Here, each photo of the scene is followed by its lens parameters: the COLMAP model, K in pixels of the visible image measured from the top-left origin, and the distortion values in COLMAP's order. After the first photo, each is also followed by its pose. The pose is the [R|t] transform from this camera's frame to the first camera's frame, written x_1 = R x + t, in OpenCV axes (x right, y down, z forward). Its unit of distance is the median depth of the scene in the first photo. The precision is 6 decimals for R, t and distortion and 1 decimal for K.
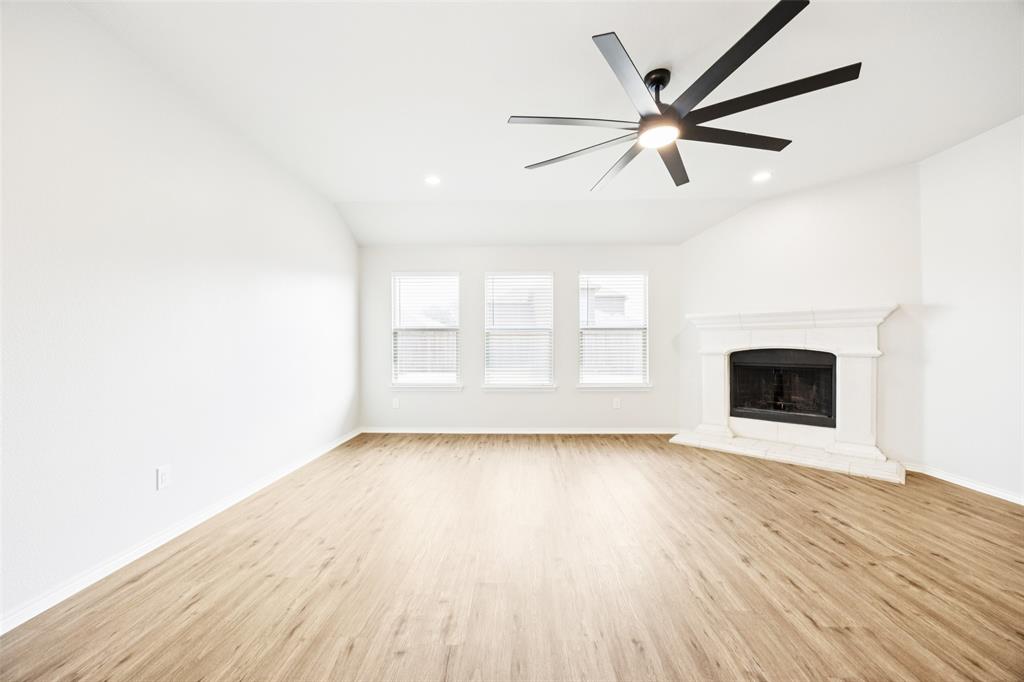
lens RADIAL K [[395.5, 0, 507.5], [0, 395.5, 345.8], [0, 0, 1]] dist [-0.003492, 0.001153]
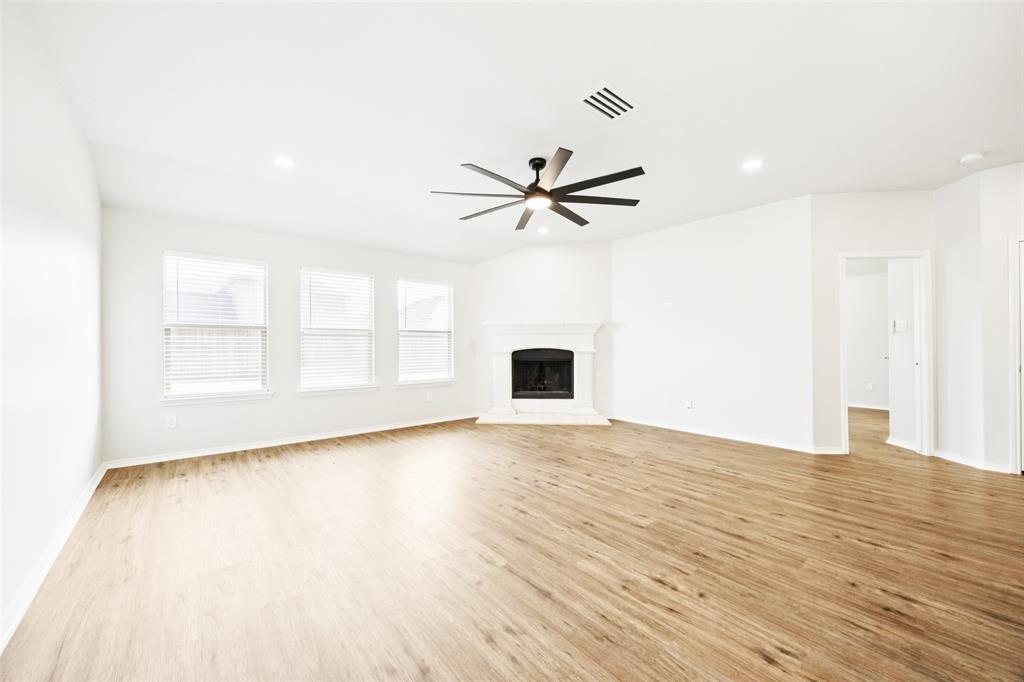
lens RADIAL K [[395.5, 0, 513.9], [0, 395.5, 342.9], [0, 0, 1]] dist [-0.003492, 0.001153]
pose [[0.744676, 0.006366, 0.667396, -0.353457], [0.002268, 0.999925, -0.012068, 0.004597], [-0.667422, 0.010501, 0.744606, -0.013978]]
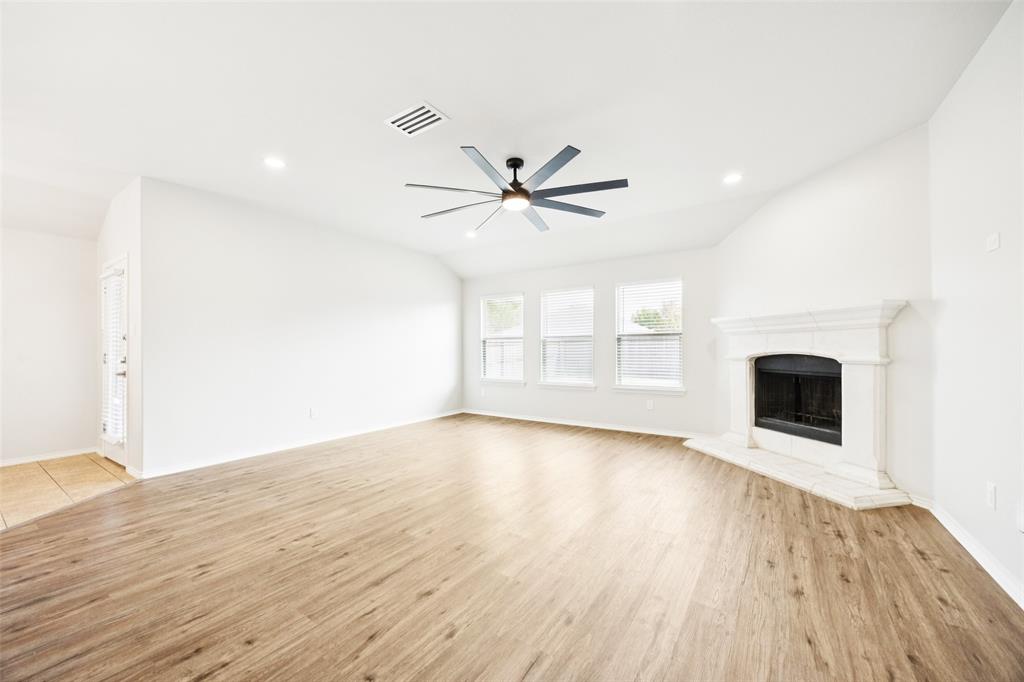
lens RADIAL K [[395.5, 0, 507.0], [0, 395.5, 351.7], [0, 0, 1]] dist [-0.003492, 0.001153]
pose [[0.837782, 0.002309, -0.546000, 0.614750], [-0.001711, 0.999997, 0.001604, 0.001349], [0.546002, -0.000409, 0.837784, -0.110357]]
